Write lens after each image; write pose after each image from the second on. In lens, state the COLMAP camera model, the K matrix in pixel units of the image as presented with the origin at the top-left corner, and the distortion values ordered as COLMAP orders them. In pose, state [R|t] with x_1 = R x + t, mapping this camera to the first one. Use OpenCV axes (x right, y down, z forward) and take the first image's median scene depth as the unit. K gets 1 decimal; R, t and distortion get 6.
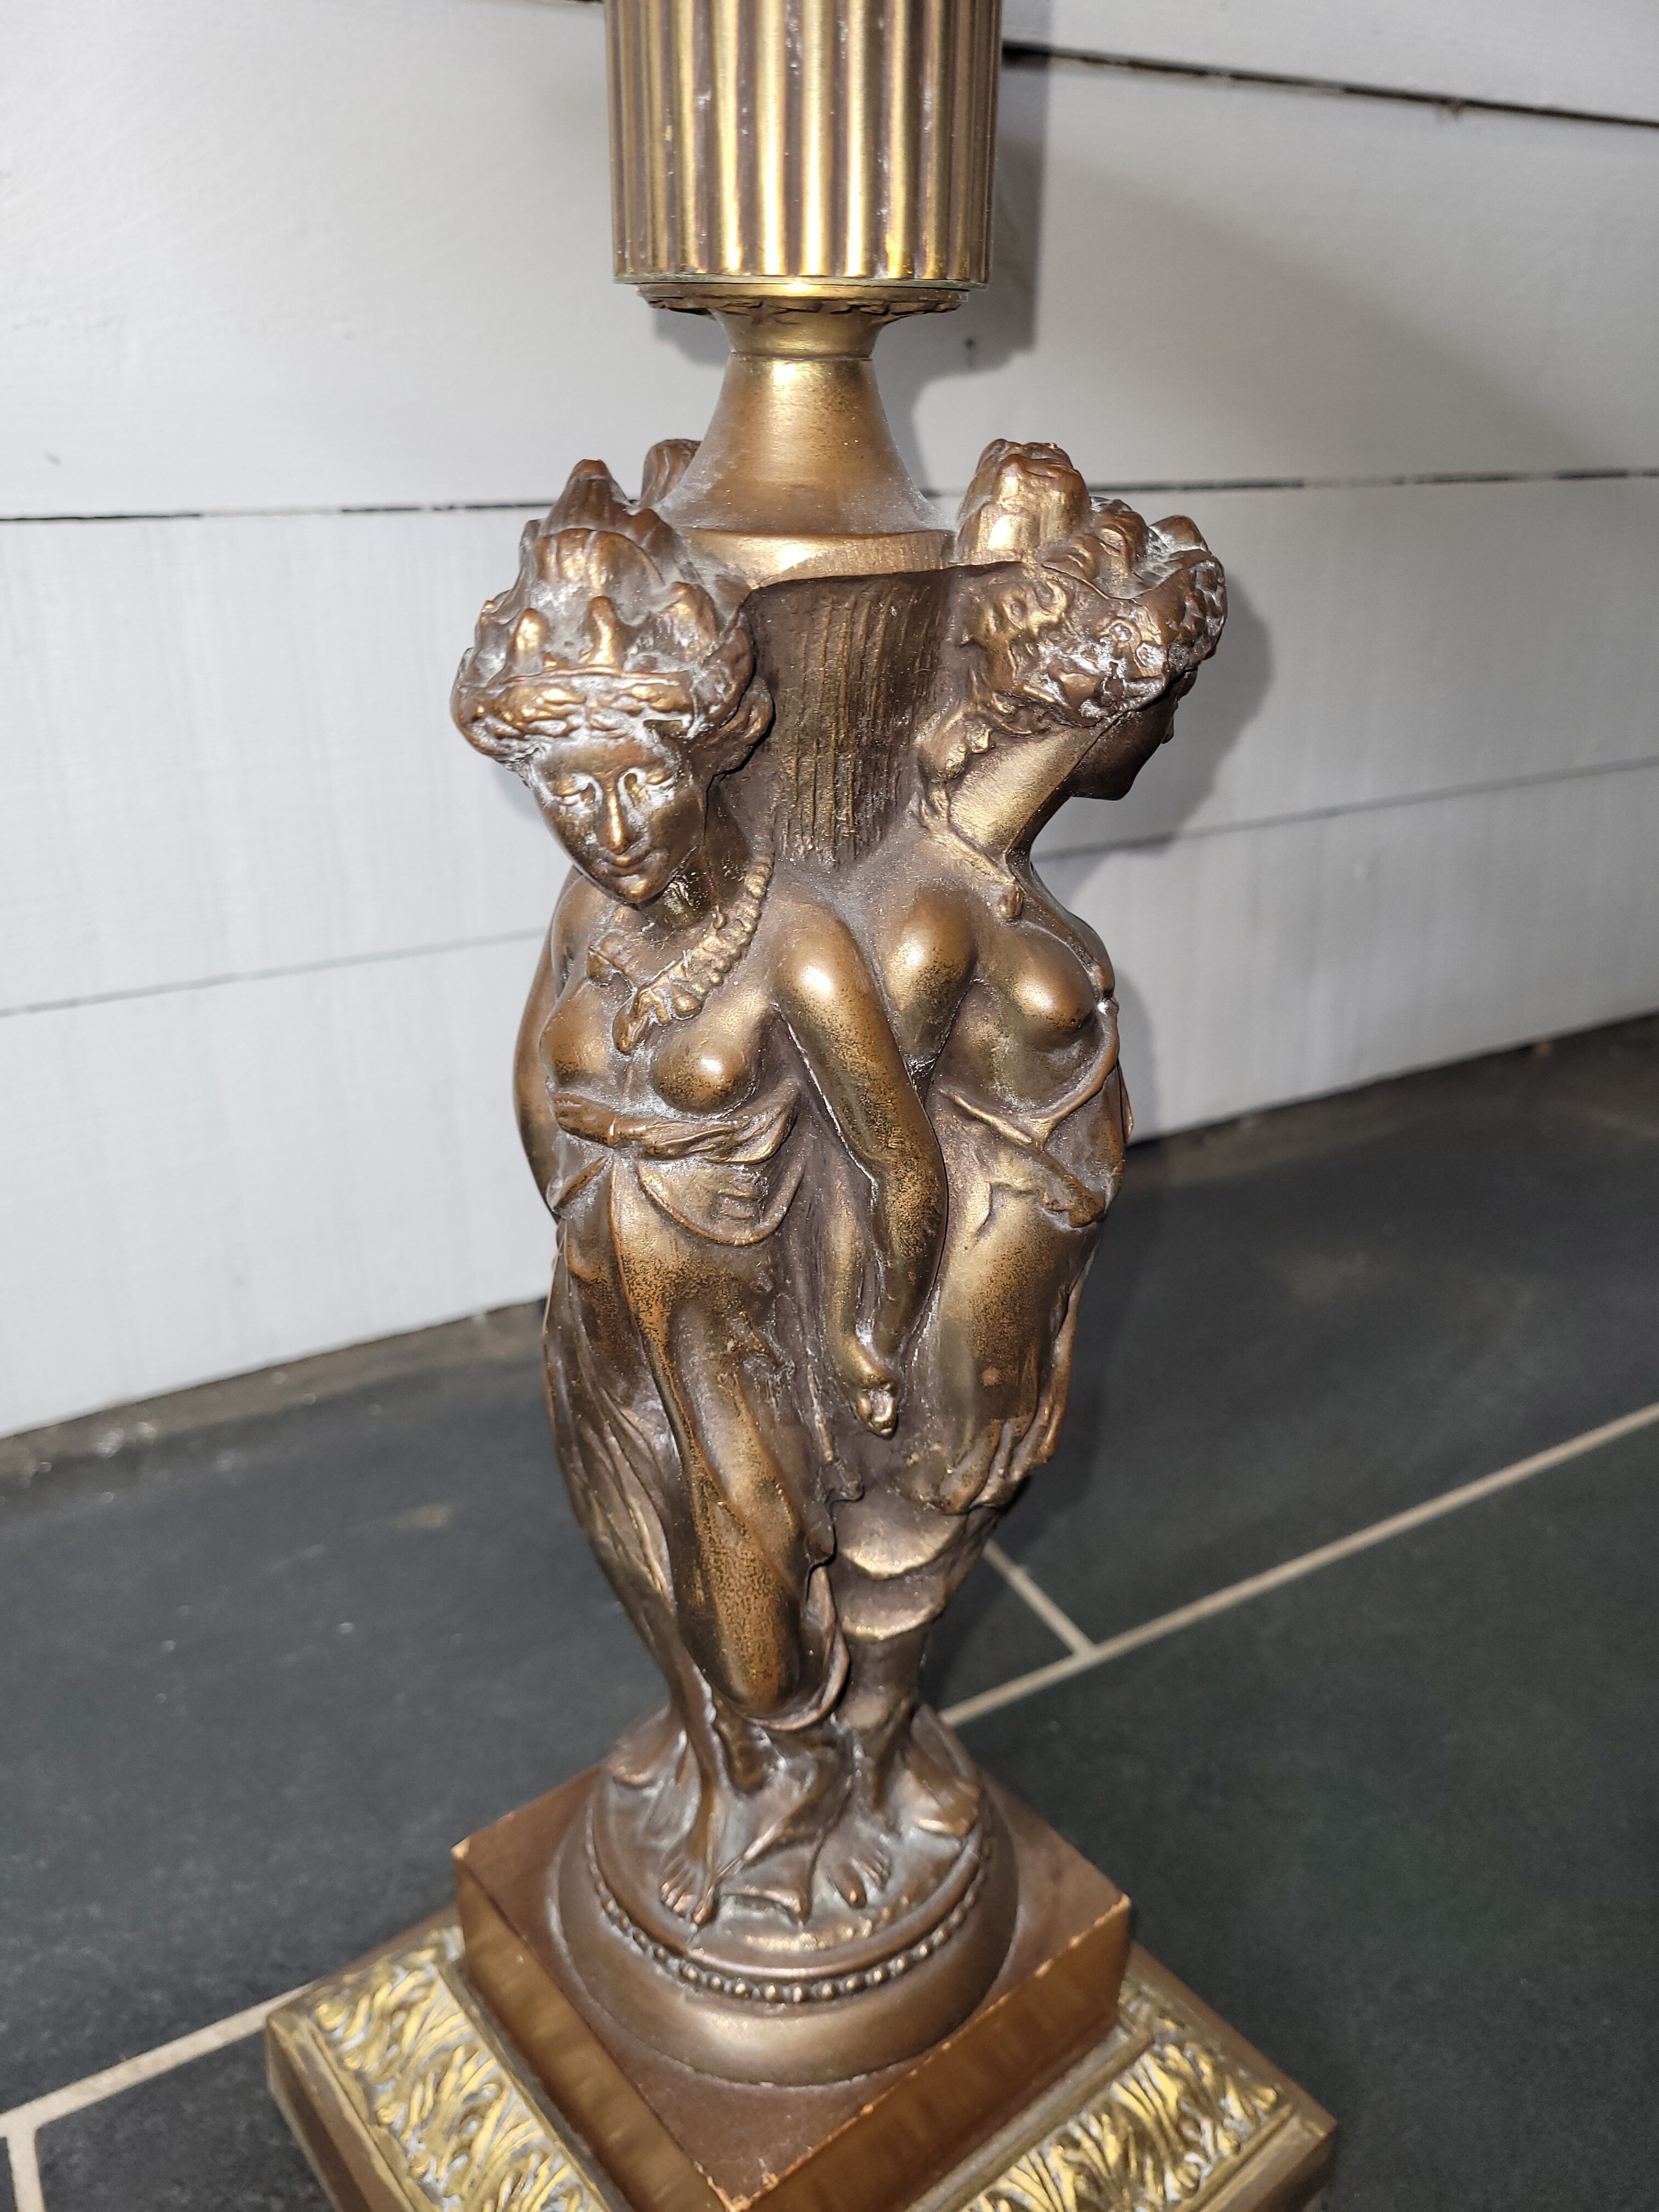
lens RADIAL K [[1707.4, 0, 859.6], [0, 1707.4, 1066.6], [0, 0, 1]] dist [0.008642, -0.020095]
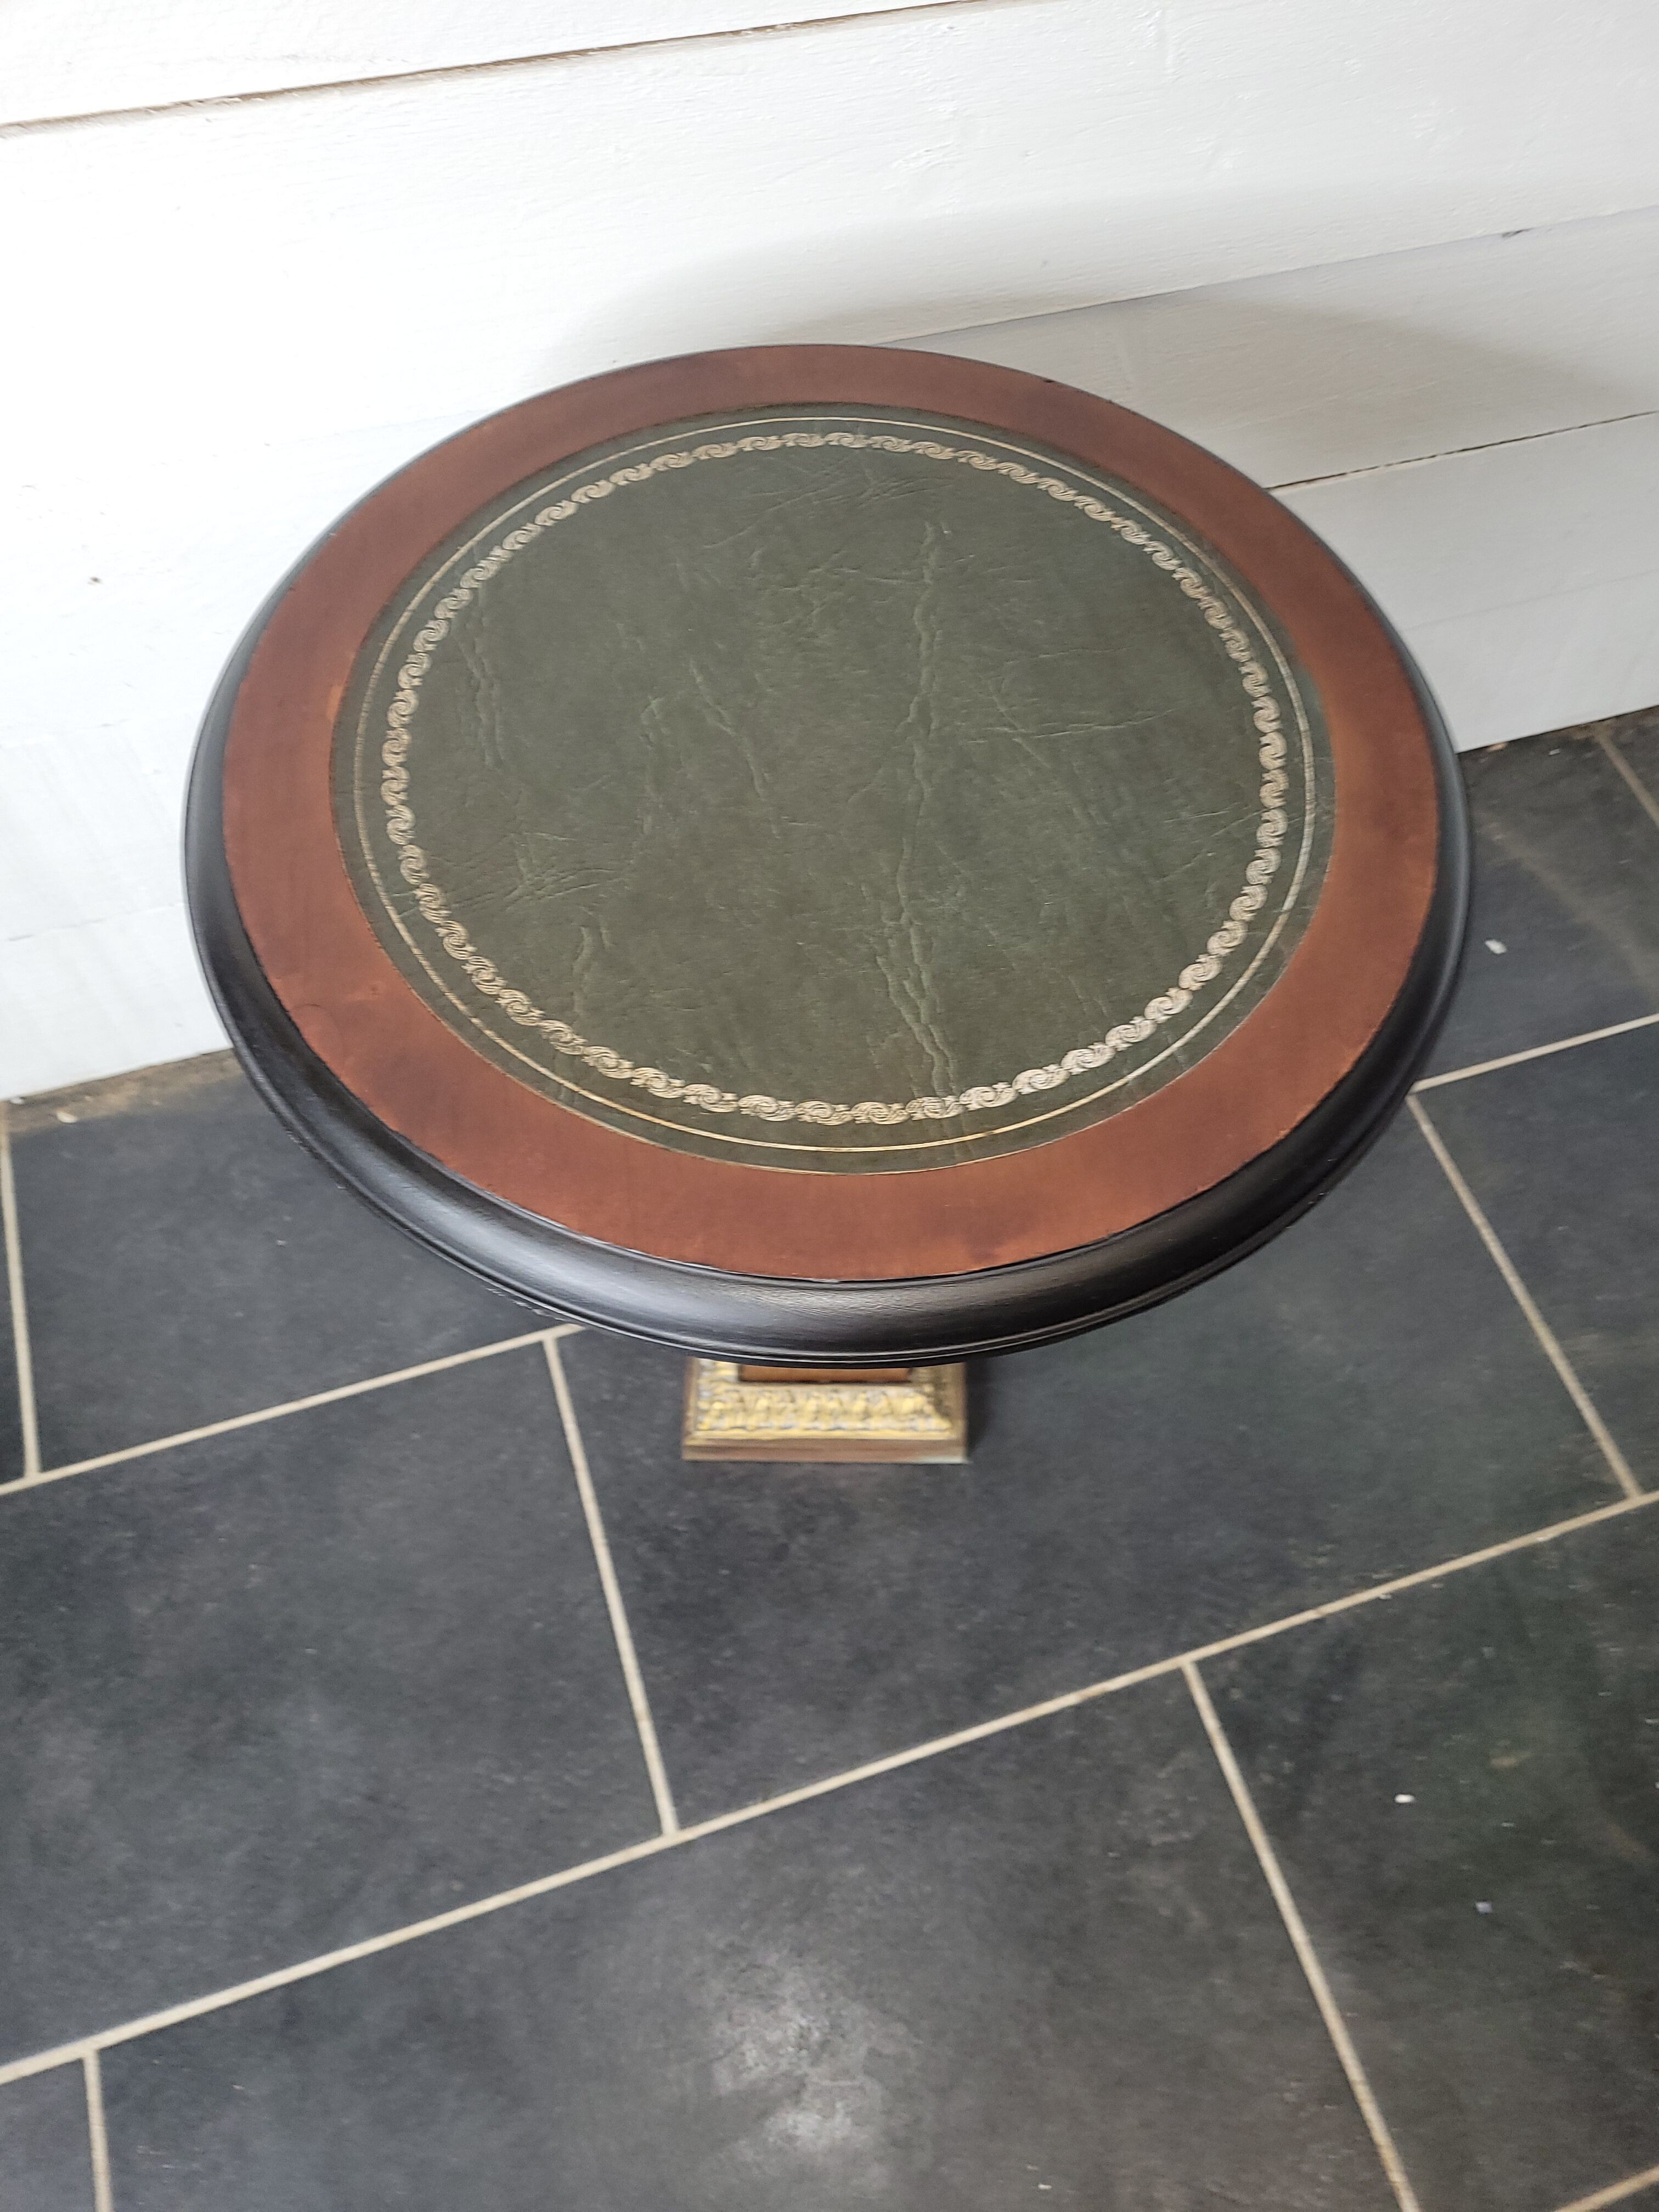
lens RADIAL K [[1676.4, 0, 882.3], [0, 1676.4, 1094.6], [0, 0, 1]] dist [0.045787, -0.047055]
pose [[0.978853, 0.187077, -0.082759, 0.200481], [-0.102789, 0.799582, 0.591695, -1.409344], [0.176865, -0.570676, 0.801903, -0.903292]]
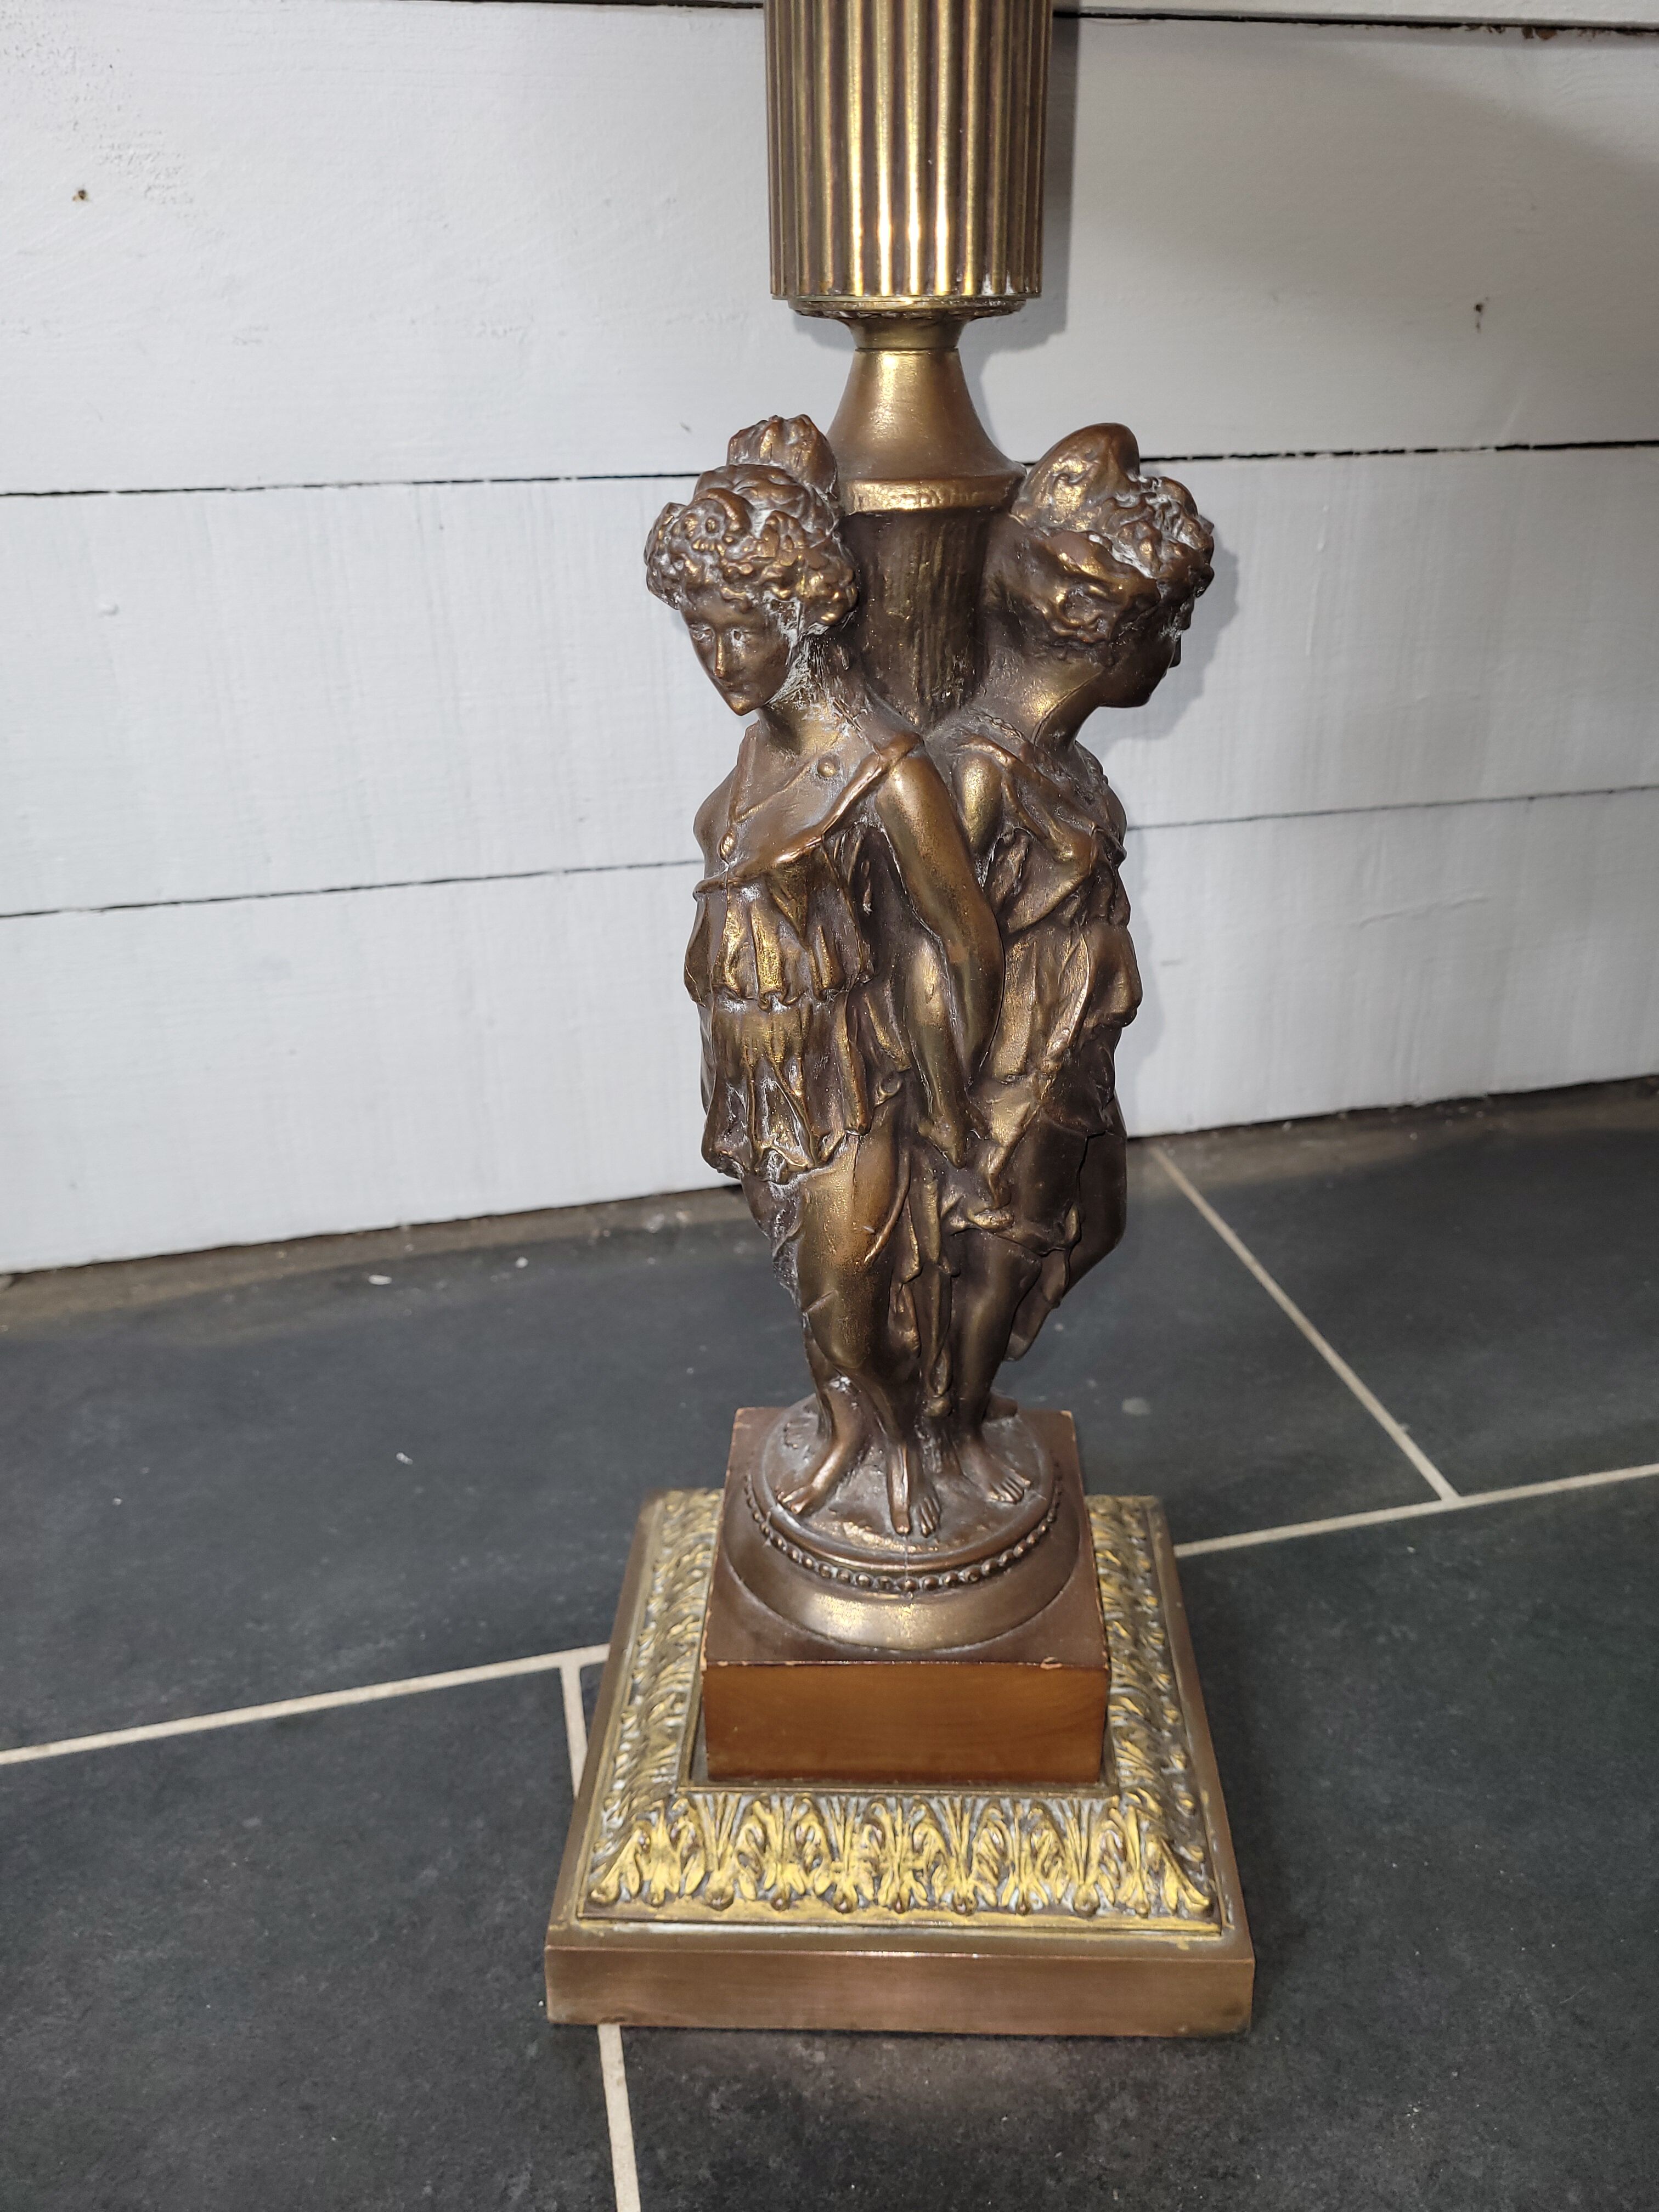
lens RADIAL K [[1687.8, 0, 855.6], [0, 1687.8, 1075.6], [0, 0, 1]] dist [0.029776, -0.035339]
pose [[0.955607, 0.097285, -0.278120, 0.058870], [-0.089200, 0.995144, 0.041608, 0.078576], [0.280818, -0.014952, 0.959645, -0.236181]]
